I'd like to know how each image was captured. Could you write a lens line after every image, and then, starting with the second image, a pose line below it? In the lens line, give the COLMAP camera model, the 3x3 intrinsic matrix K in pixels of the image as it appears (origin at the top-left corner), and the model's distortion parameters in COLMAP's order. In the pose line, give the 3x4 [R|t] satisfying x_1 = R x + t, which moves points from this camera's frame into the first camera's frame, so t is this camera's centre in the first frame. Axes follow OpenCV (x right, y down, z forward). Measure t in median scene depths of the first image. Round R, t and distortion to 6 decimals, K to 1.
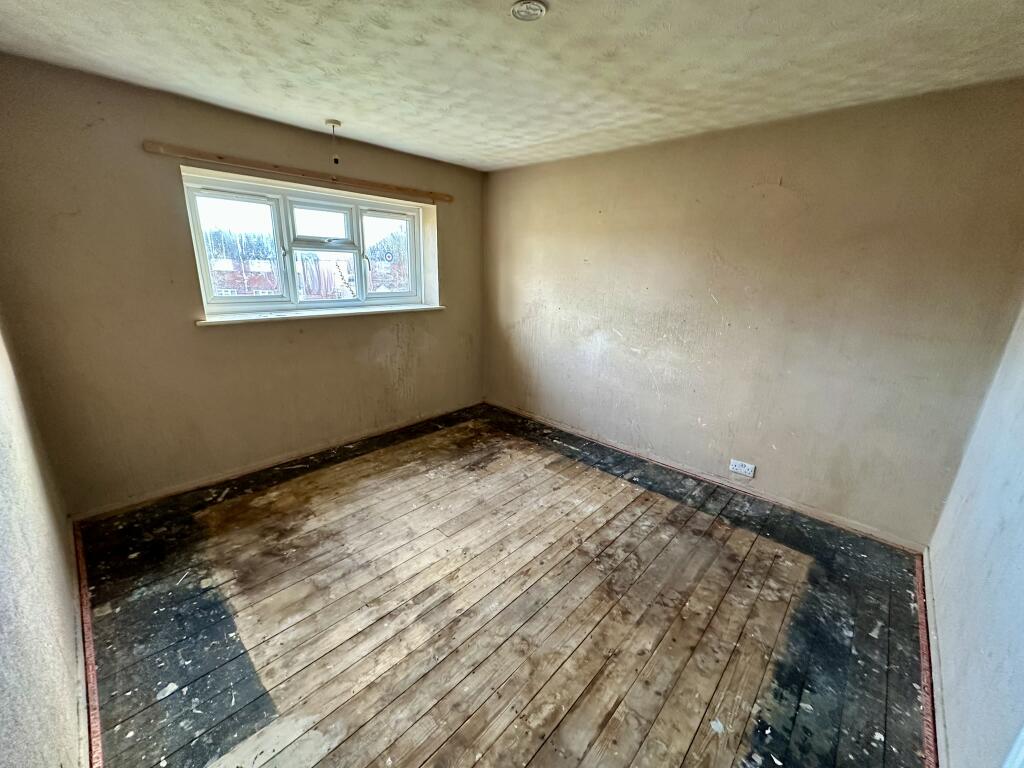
lens RADIAL K [[405.3, 0, 511.4], [0, 405.3, 385.9], [0, 0, 1]] dist [-0.001606, -0.000367]
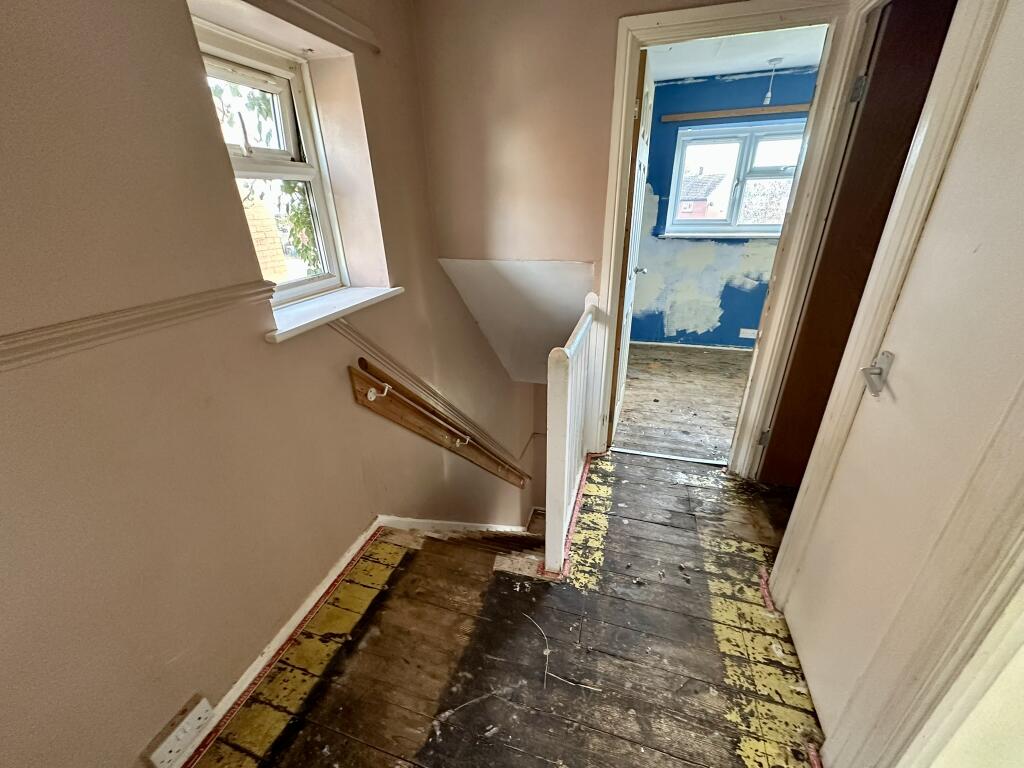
lens RADIAL K [[405.3, 0, 511.4], [0, 405.3, 385.9], [0, 0, 1]] dist [-0.001606, -0.000367]
pose [[0.433200, 0.335695, -0.836449, 0.491666], [-0.217301, 0.939573, 0.264541, 0.098405], [0.874710, 0.067162, 0.479970, -0.201216]]
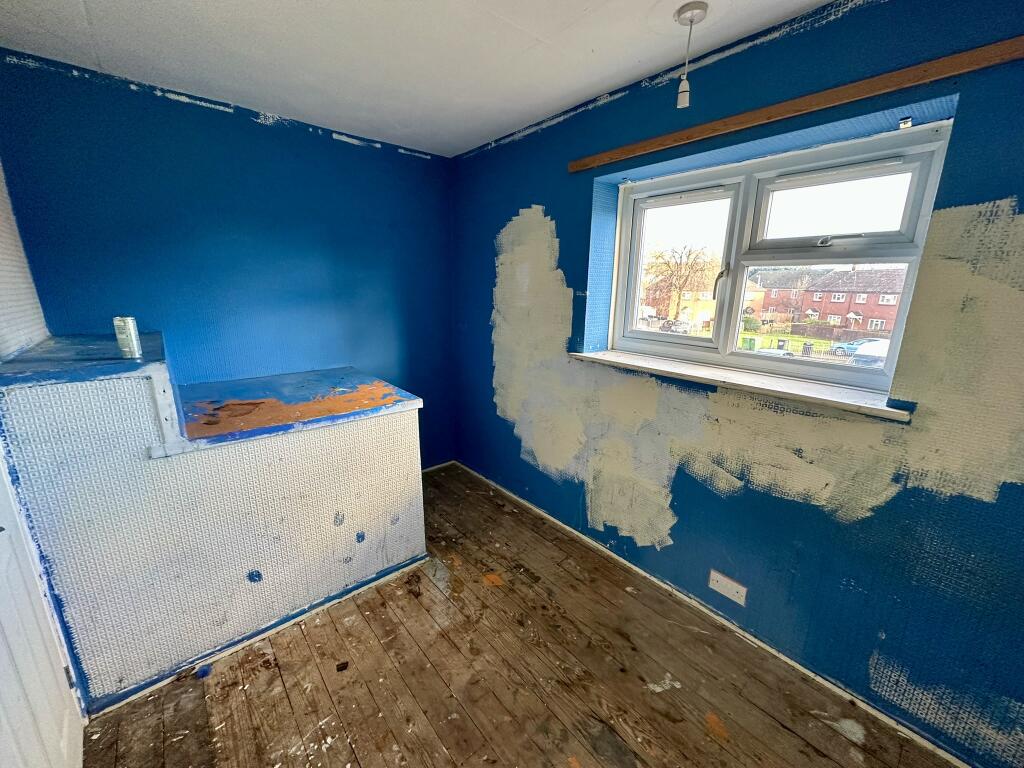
lens RADIAL K [[405.3, 0, 511.4], [0, 405.3, 385.9], [0, 0, 1]] dist [-0.001606, -0.000367]
pose [[-0.111381, 0.209754, -0.971389, 0.130095], [-0.297472, 0.925615, 0.233979, -0.278025], [0.948211, 0.315022, -0.040700, 0.992494]]
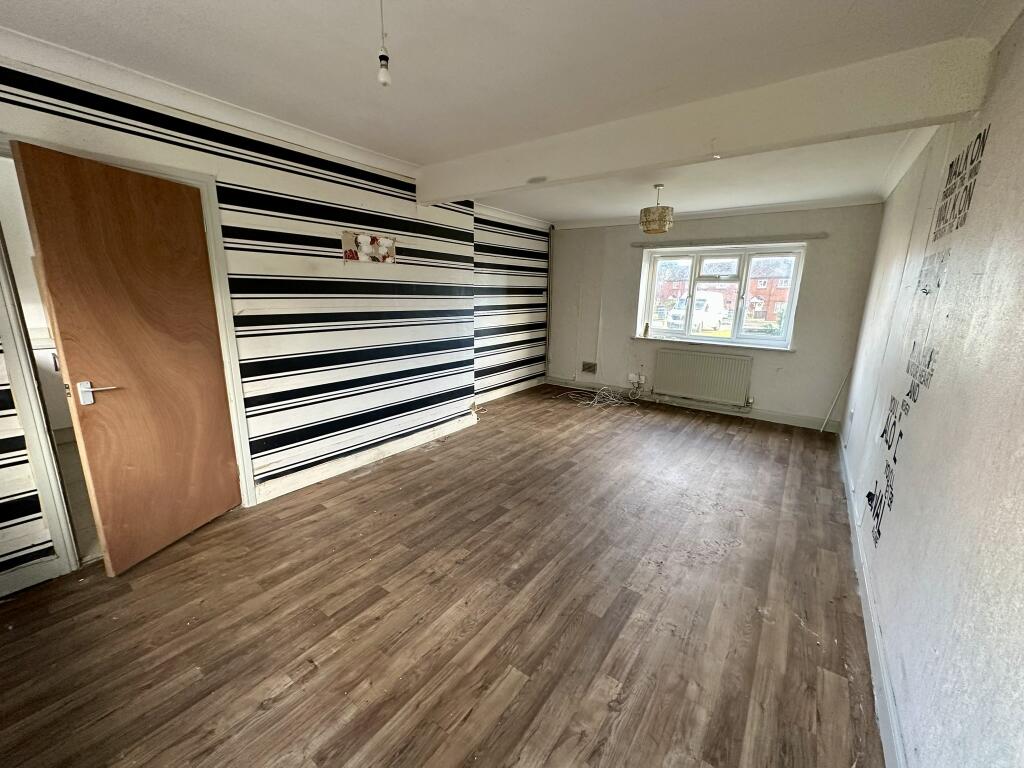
lens RADIAL K [[405.3, 0, 511.4], [0, 405.3, 385.9], [0, 0, 1]] dist [-0.001606, -0.000367]
pose [[0.112092, 0.190269, -0.975312, 1.522324], [-0.302695, 0.941390, 0.148863, 0.084356], [0.946473, 0.278535, 0.163116, 0.106473]]
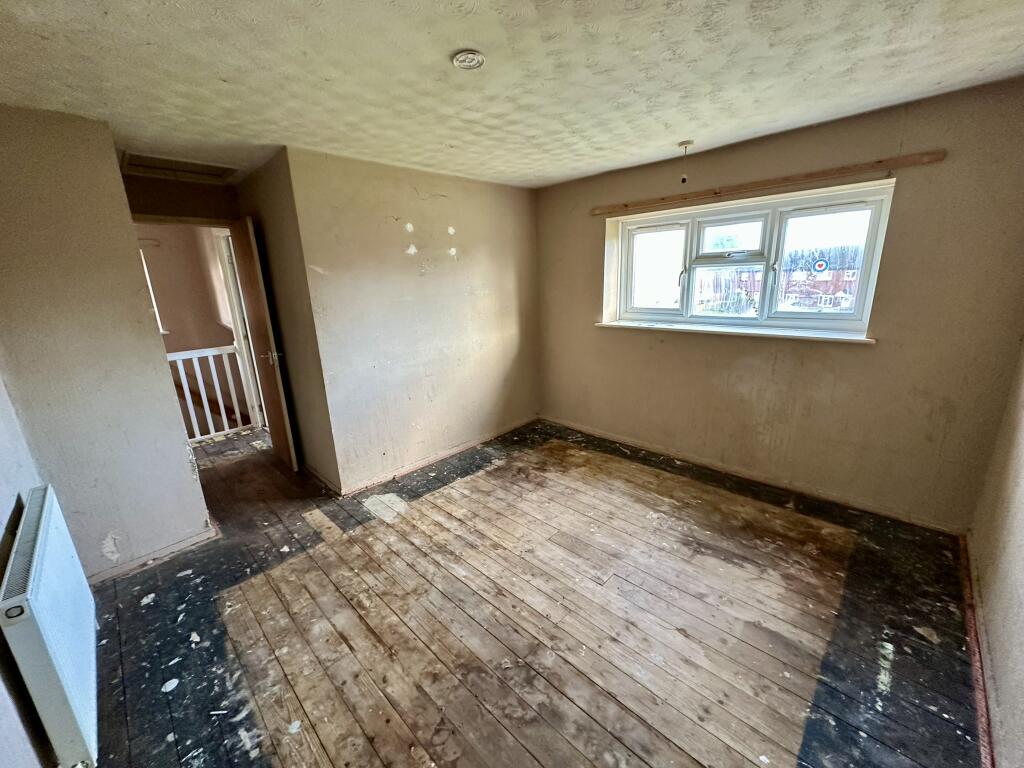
lens RADIAL K [[405.3, 0, 511.4], [0, 405.3, 385.9], [0, 0, 1]] dist [-0.001606, -0.000367]
pose [[-0.026277, 0.230791, -0.972649, 0.764912], [-0.251160, 0.940250, 0.229888, -0.217598], [0.967589, 0.250331, 0.033259, 0.751677]]
